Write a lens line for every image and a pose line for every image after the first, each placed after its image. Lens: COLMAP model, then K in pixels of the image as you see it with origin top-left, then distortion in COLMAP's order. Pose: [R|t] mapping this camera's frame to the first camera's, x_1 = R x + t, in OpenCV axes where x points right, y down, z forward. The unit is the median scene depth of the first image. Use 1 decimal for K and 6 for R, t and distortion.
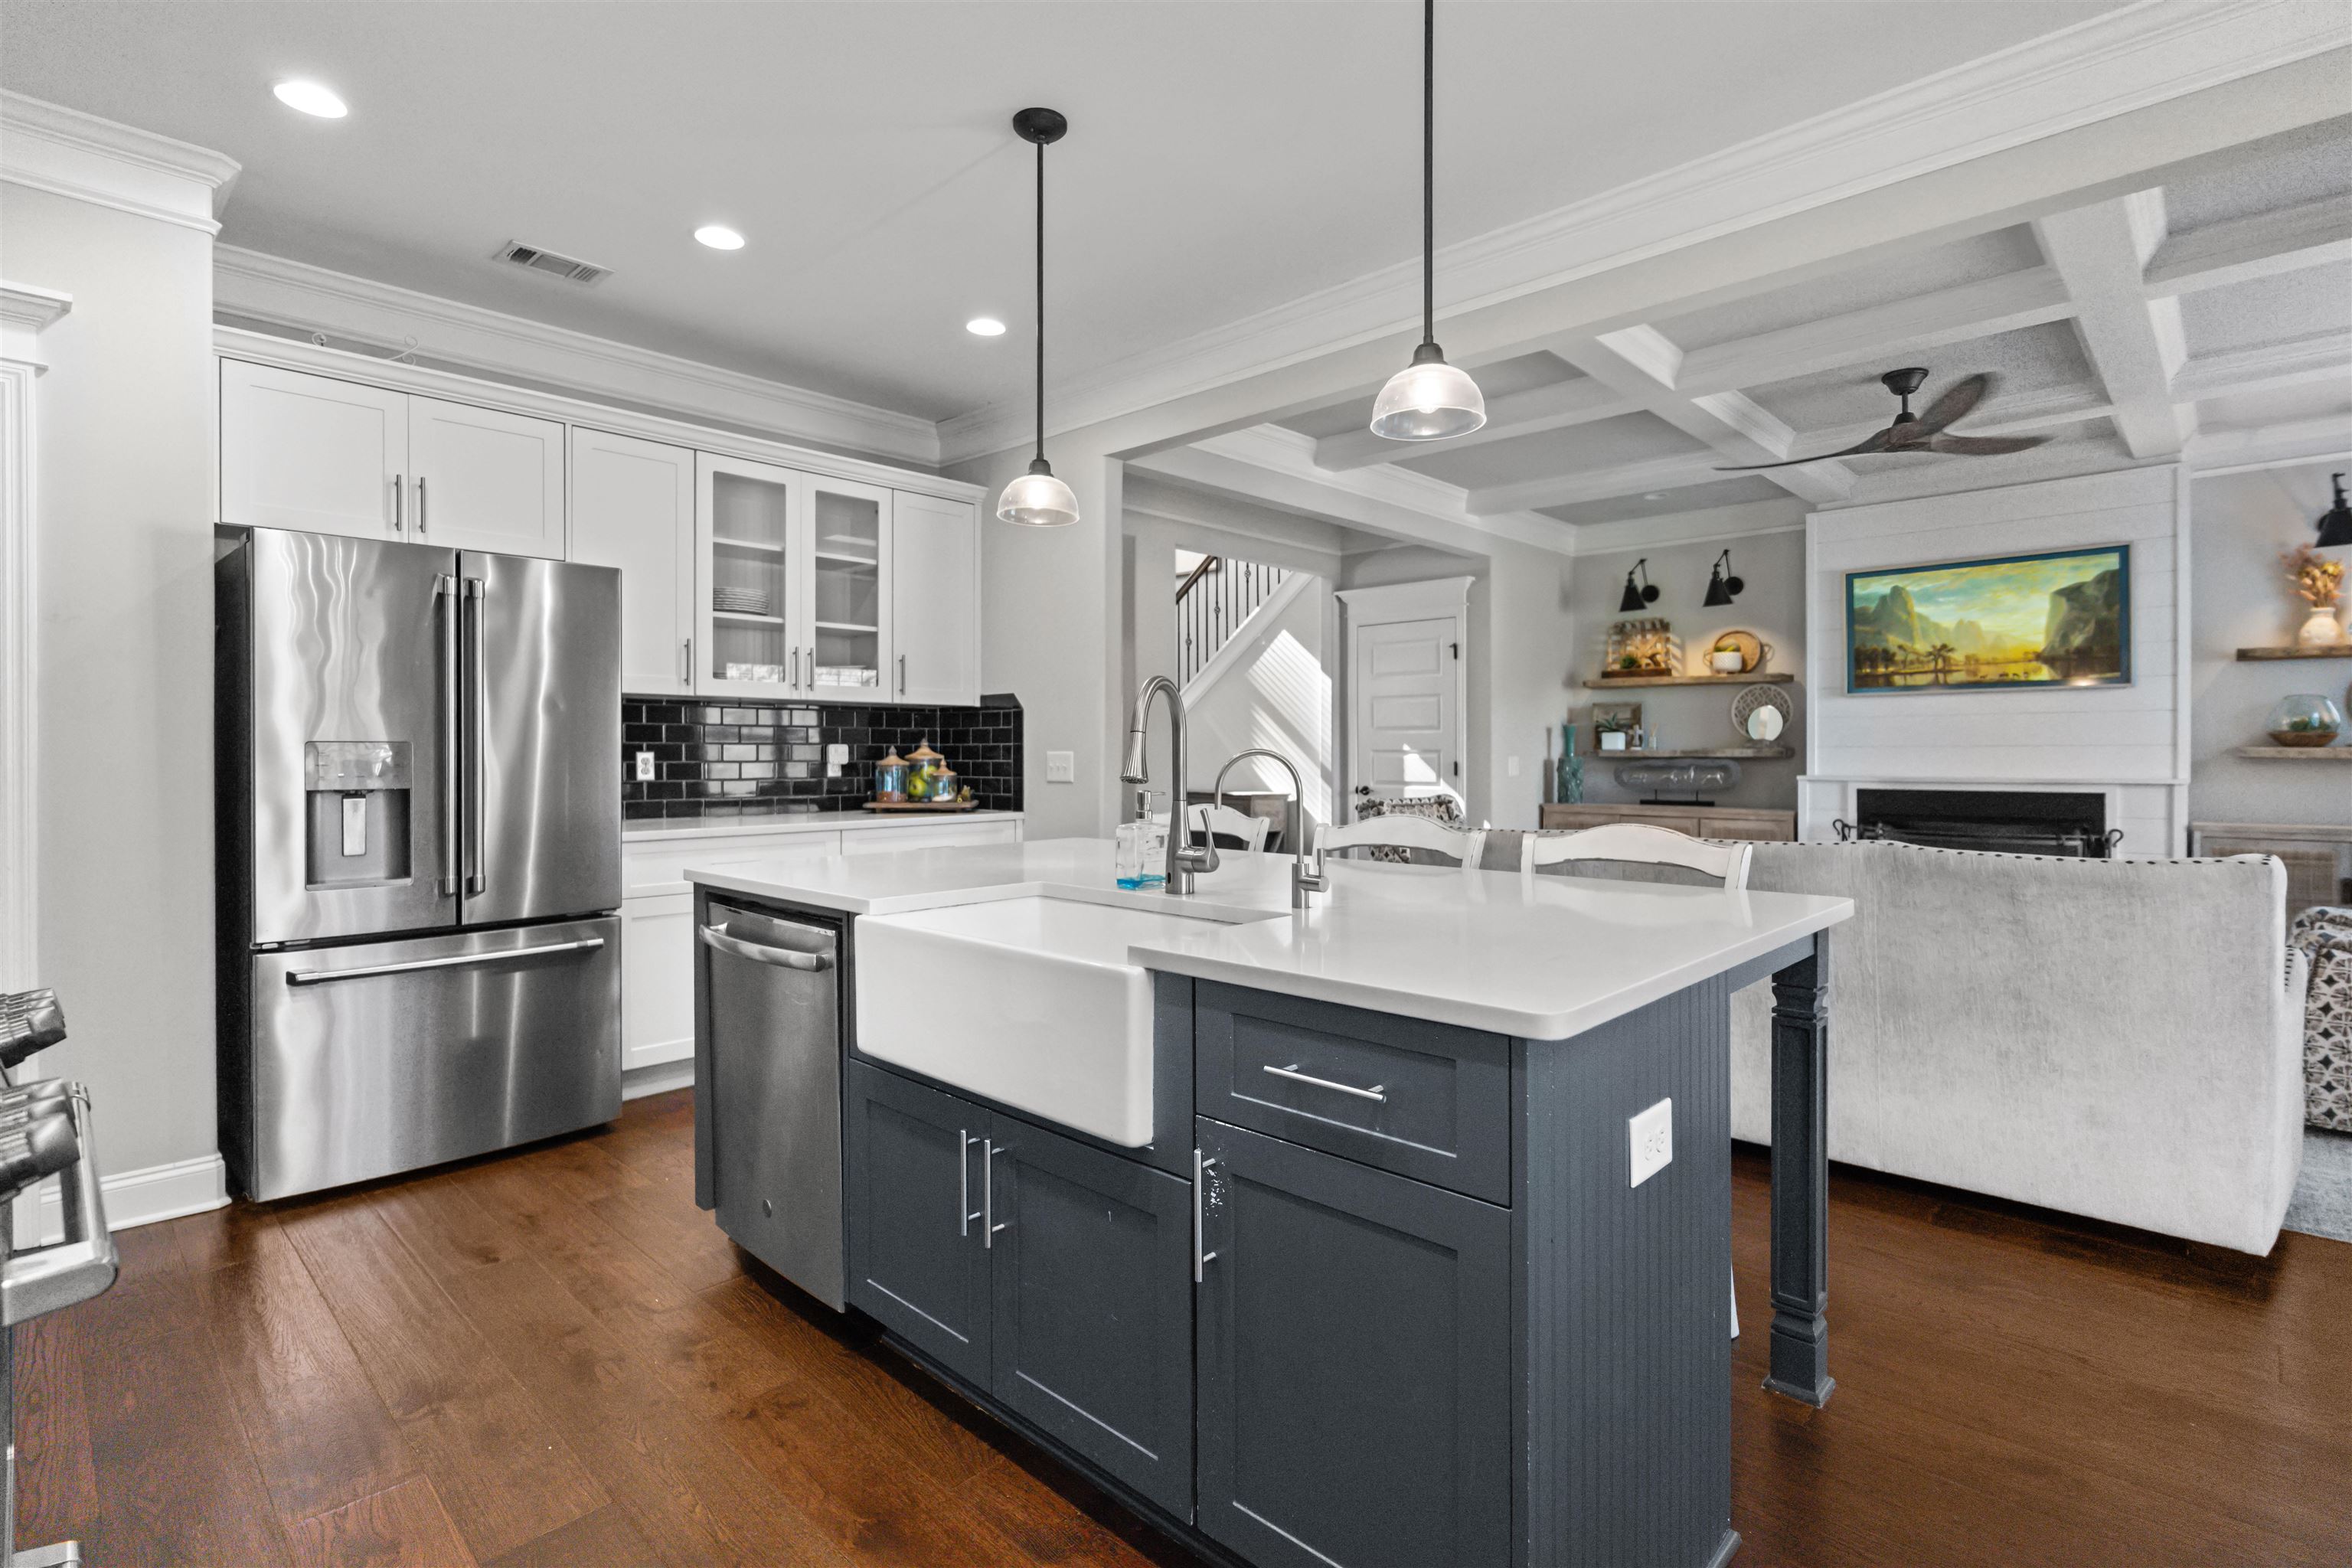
lens RADIAL K [[1114.7, 0, 1169.9], [0, 1114.7, 750.8], [0, 0, 1]] dist [0.003254, 0.001032]
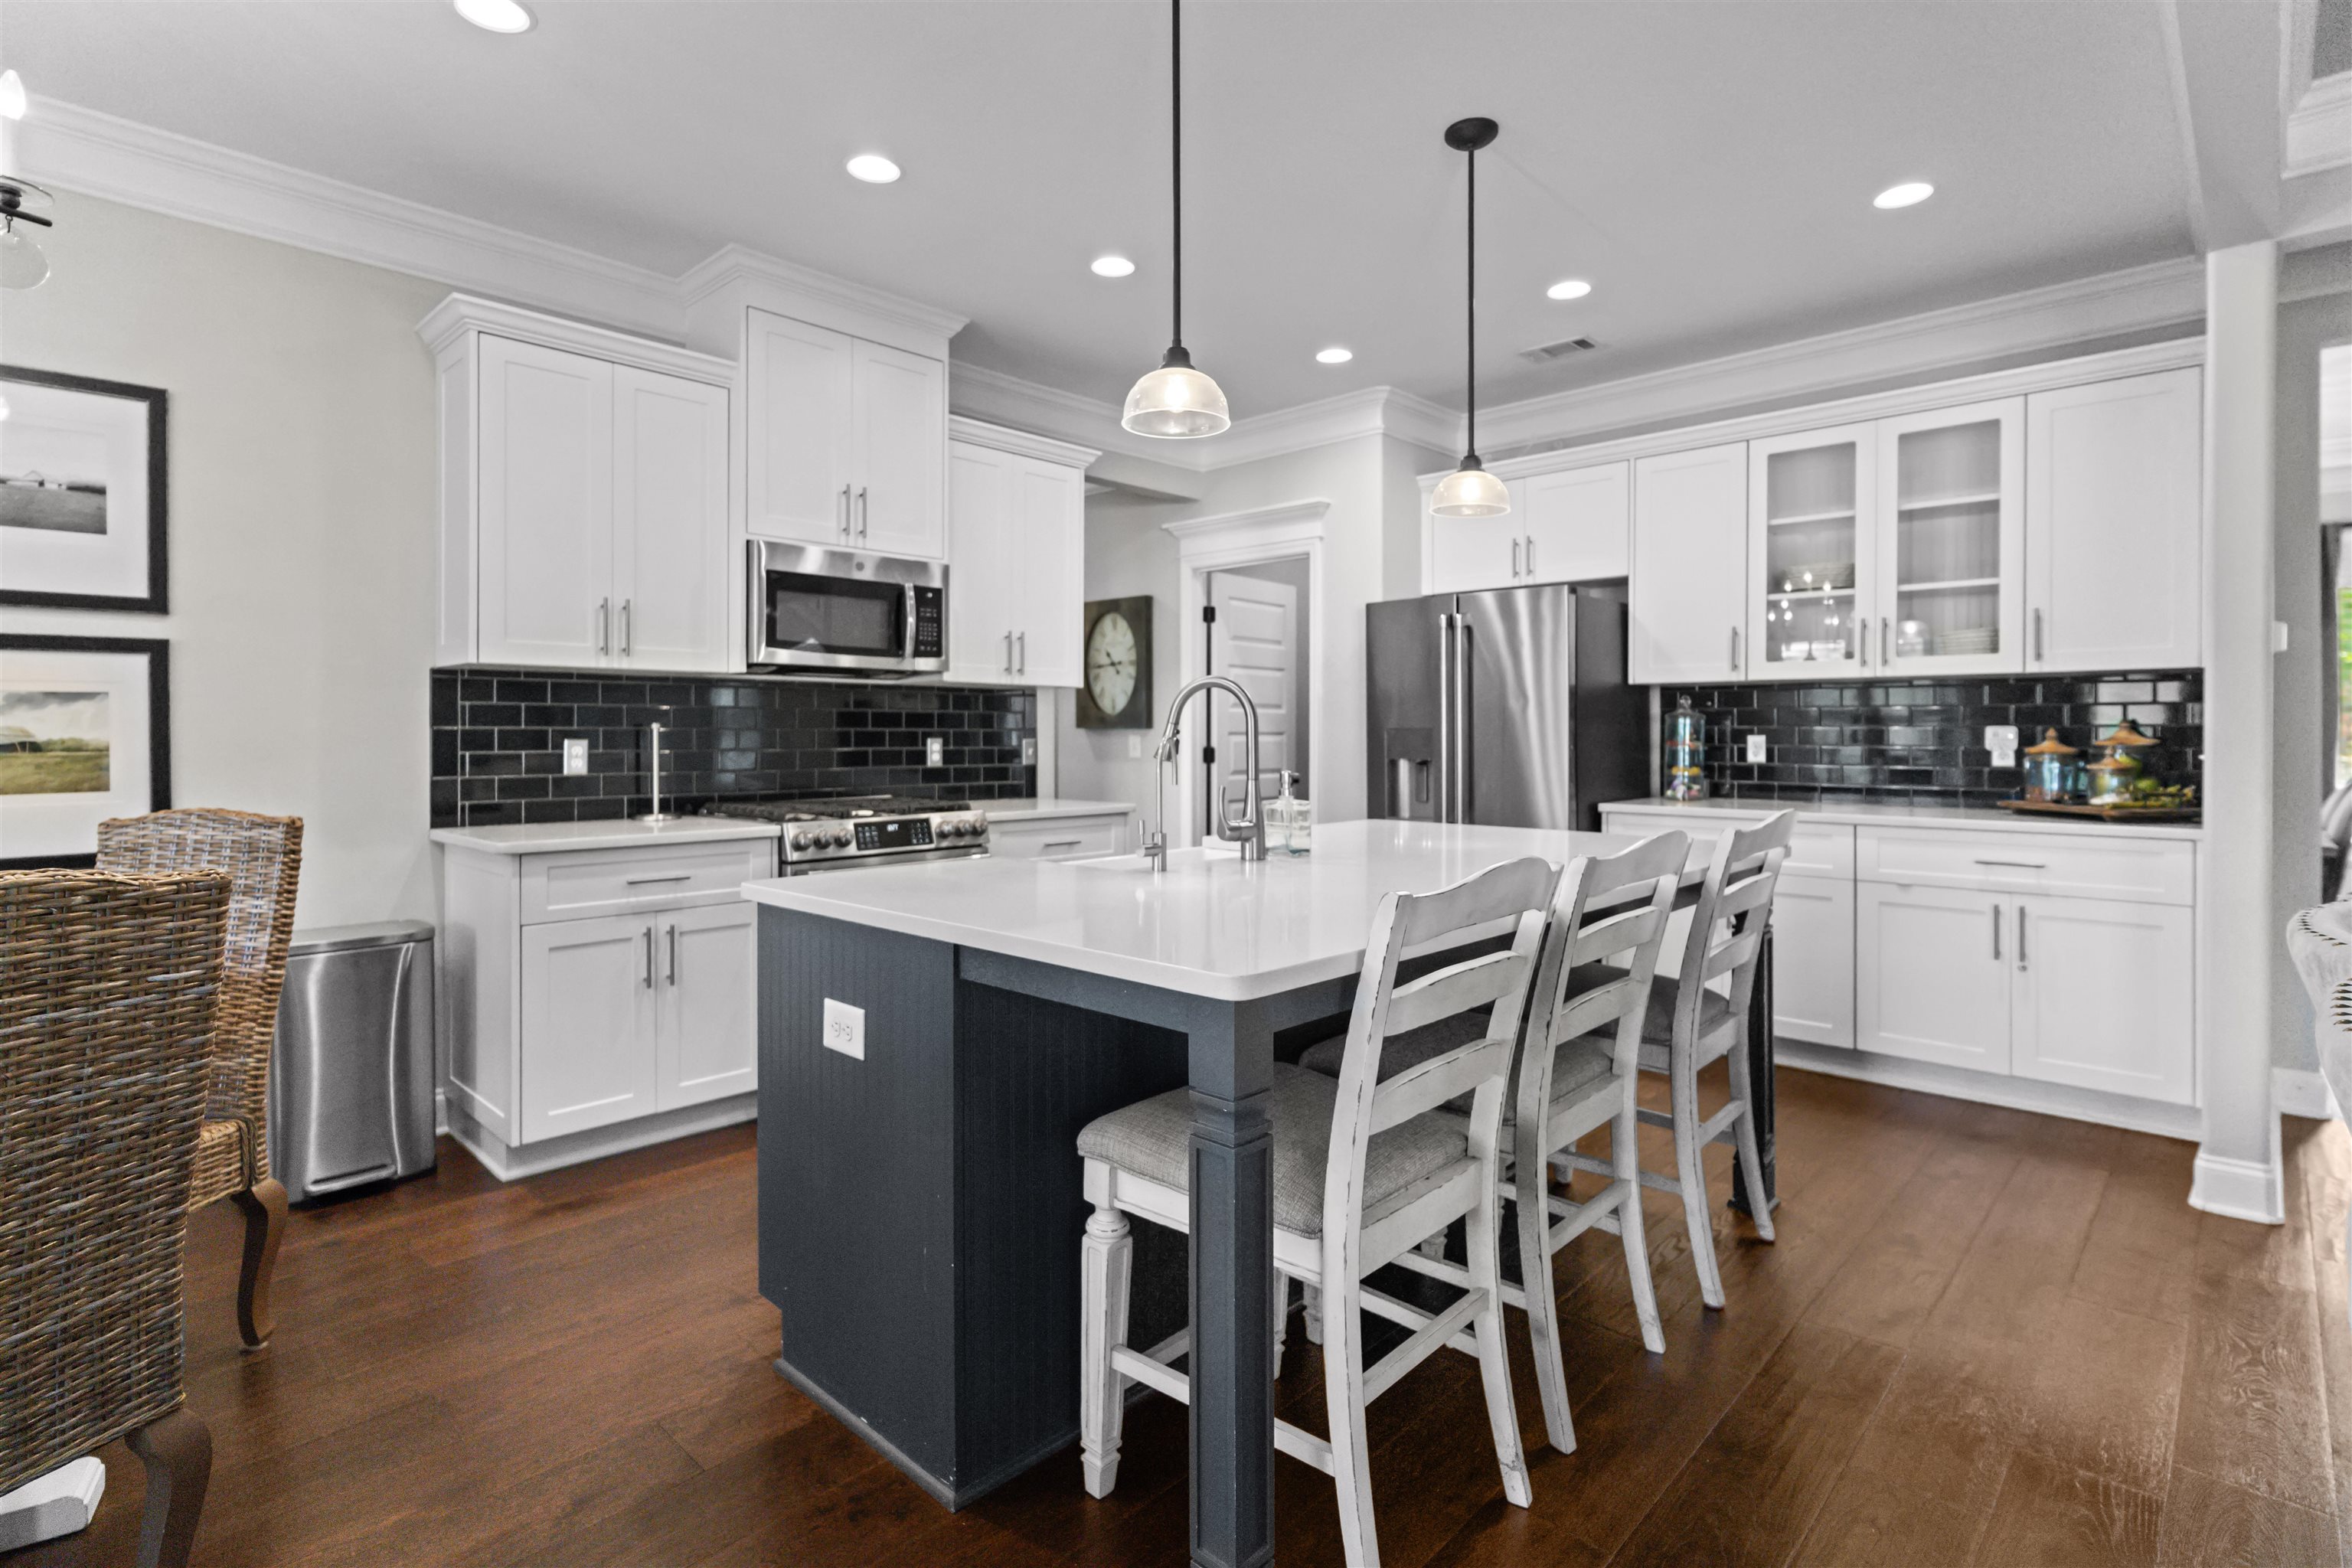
lens RADIAL K [[1136.1, 0, 1170.7], [0, 1136.1, 732.3], [0, 0, 1]] dist [-0.002017, 0.000622]
pose [[0.001999, 0.000075, -0.999998, 0.439238], [0.001260, 0.999999, 0.000077, -0.001865], [0.999997, -0.001260, 0.001999, 0.336405]]
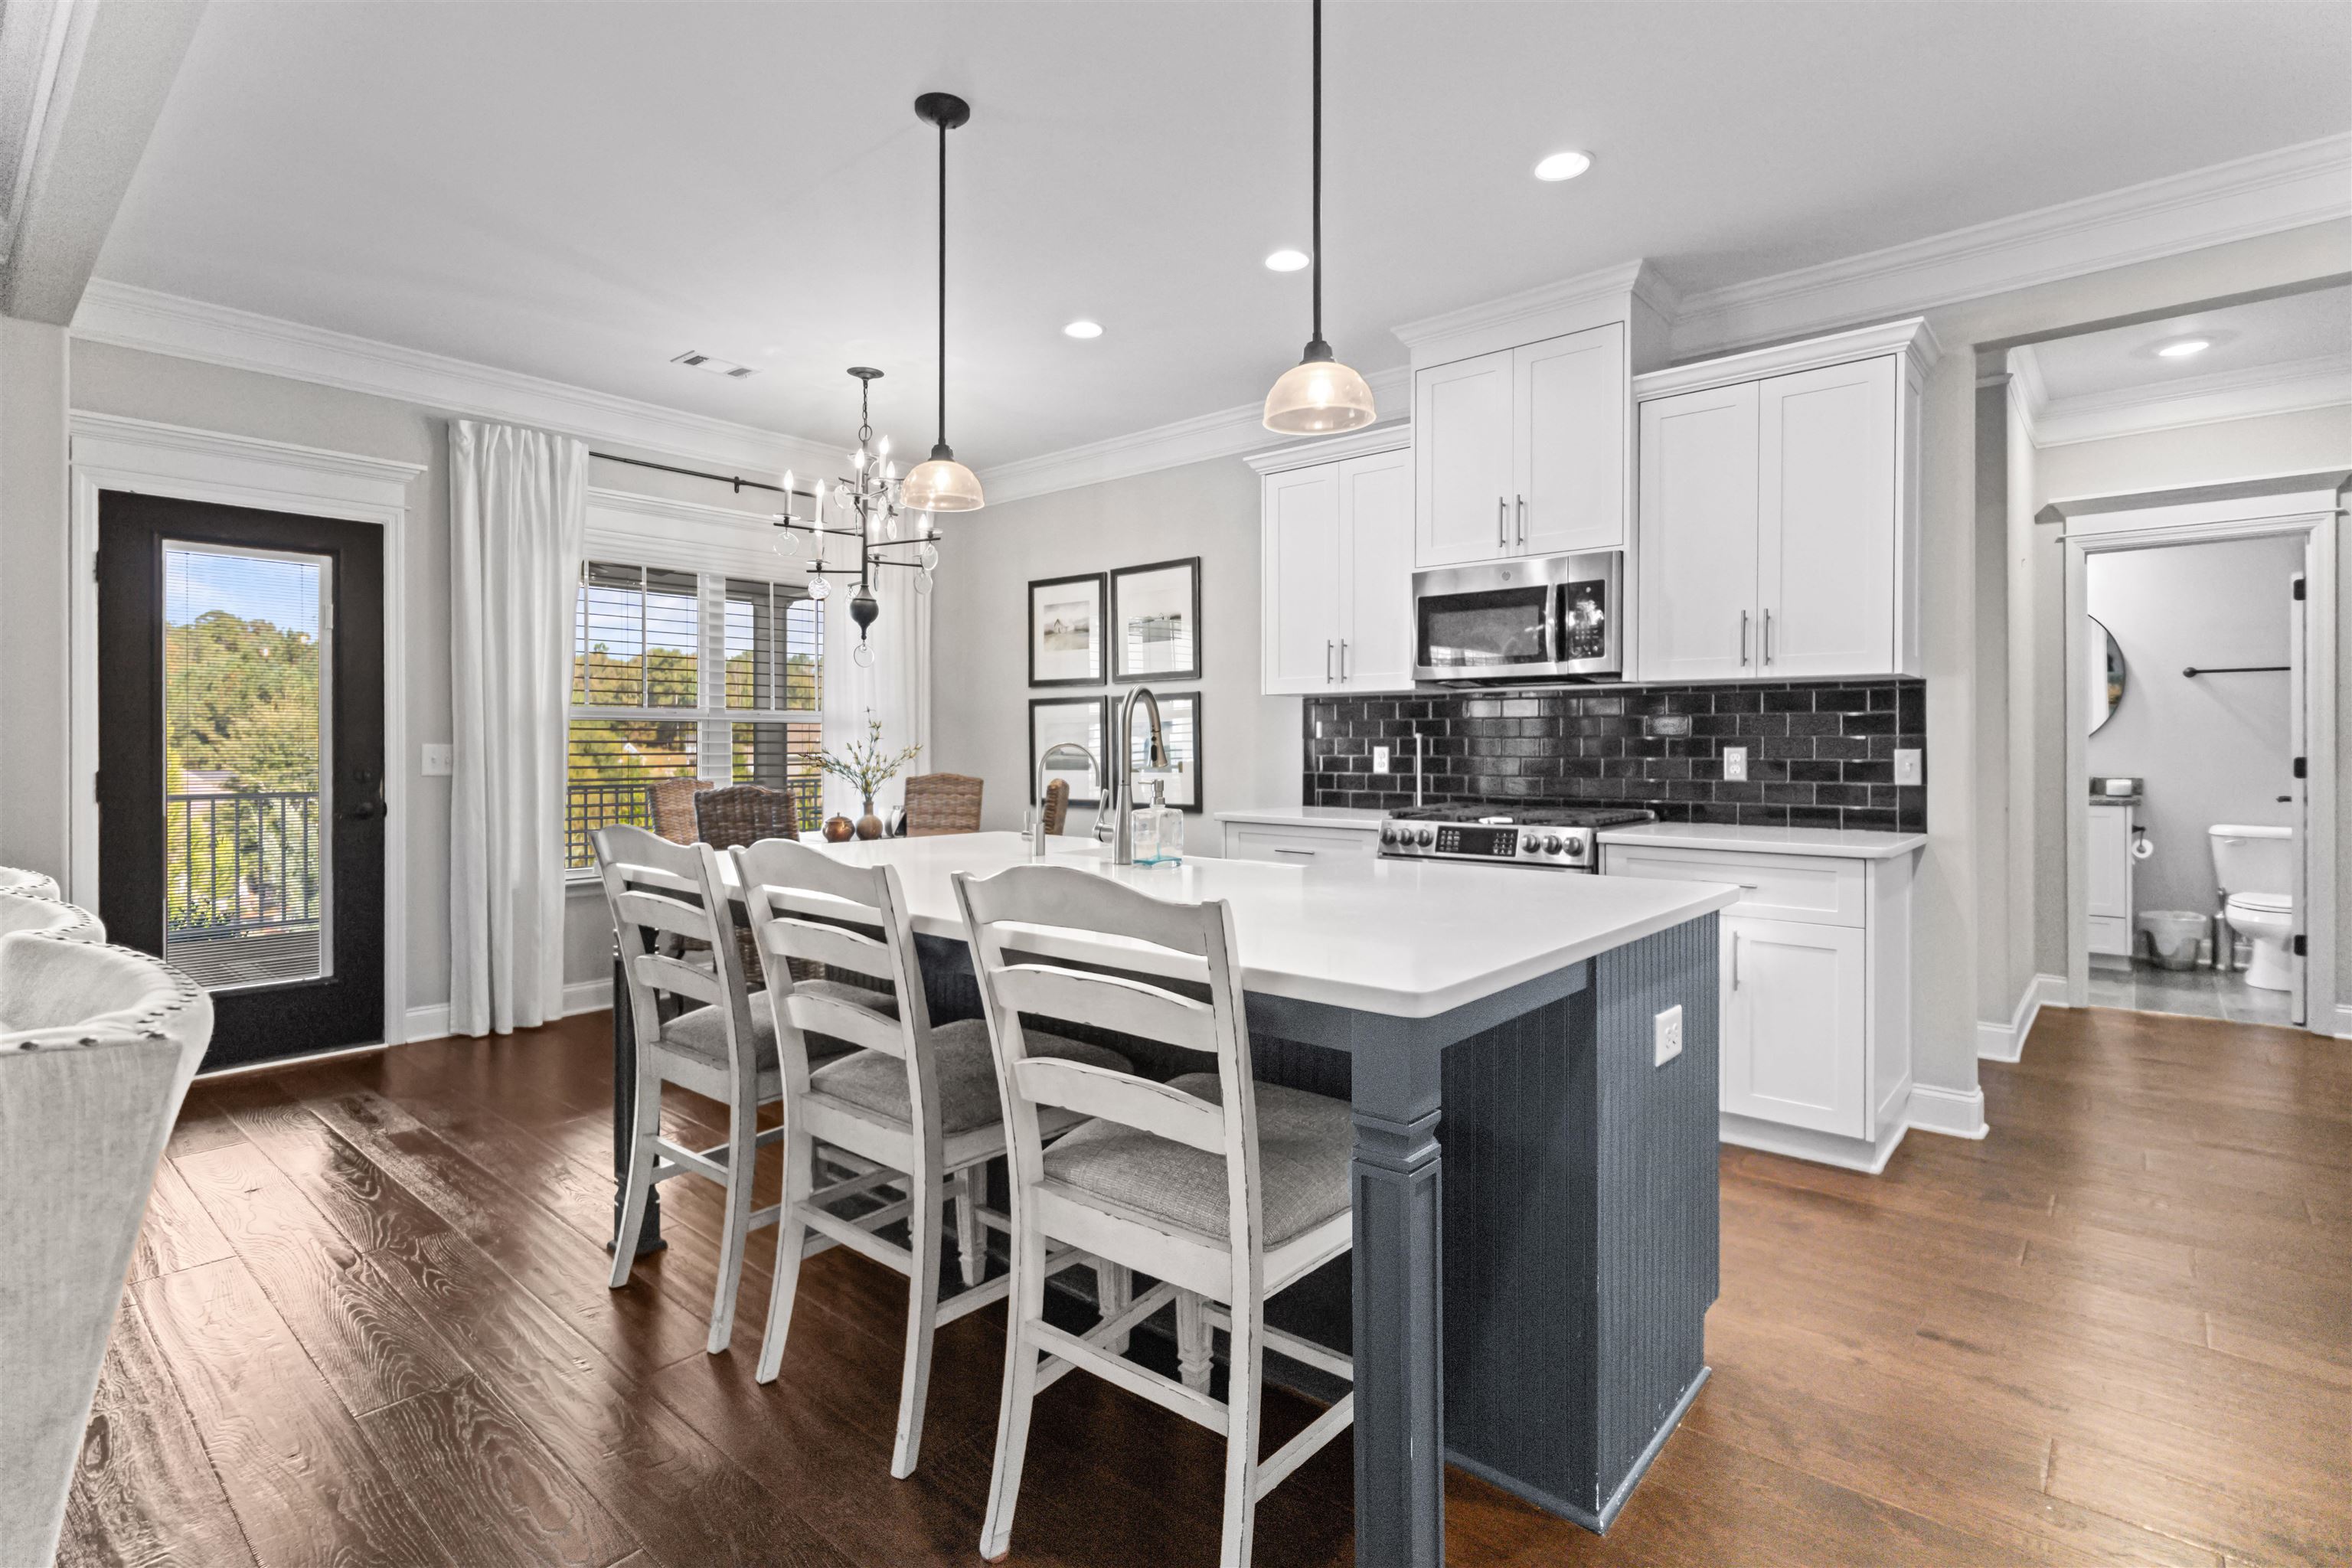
lens RADIAL K [[1127.9, 0, 1167.4], [0, 1127.9, 752.8], [0, 0, 1]] dist [0.000857, 0.000804]
pose [[-0.998876, 0.001491, -0.047386, 0.008829], [0.001245, 0.999986, 0.005215, 0.001628], [0.047394, 0.005150, -0.998863, 0.808274]]
